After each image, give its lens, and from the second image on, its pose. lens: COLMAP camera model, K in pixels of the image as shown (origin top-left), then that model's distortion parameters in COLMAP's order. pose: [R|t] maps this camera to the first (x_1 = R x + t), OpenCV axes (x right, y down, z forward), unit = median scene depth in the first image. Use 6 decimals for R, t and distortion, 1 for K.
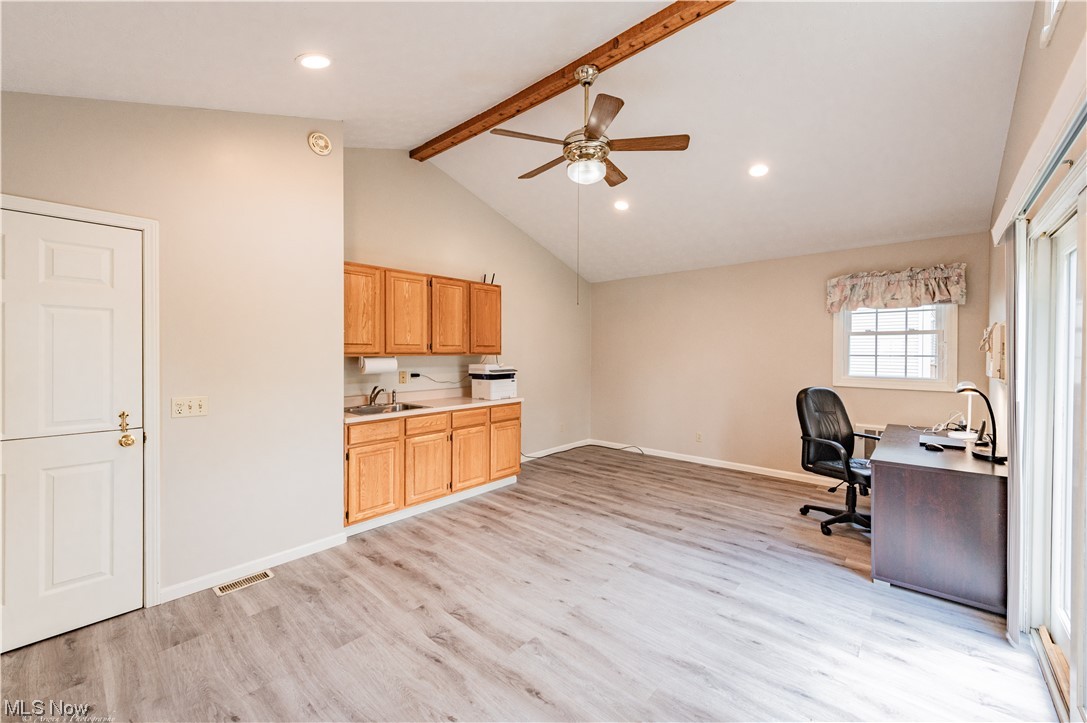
lens RADIAL K [[431.9, 0, 544.8], [0, 431.9, 354.0], [0, 0, 1]] dist [-0.000930, -0.000101]
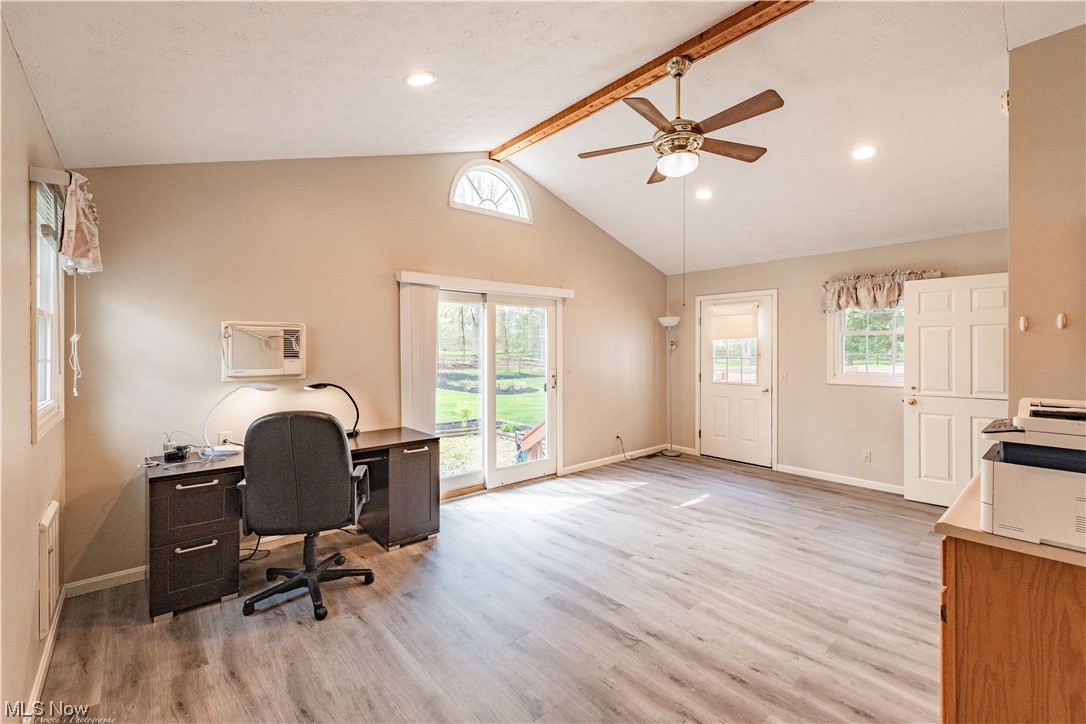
lens RADIAL K [[472.1, 0, 542.4], [0, 472.1, 352.4], [0, 0, 1]] dist [0.000662, 0.000024]
pose [[-0.992155, 0.000598, 0.125015, 0.233528], [0.002885, 0.999832, 0.018114, -0.020763], [-0.124983, 0.018333, -0.991990, 1.860354]]
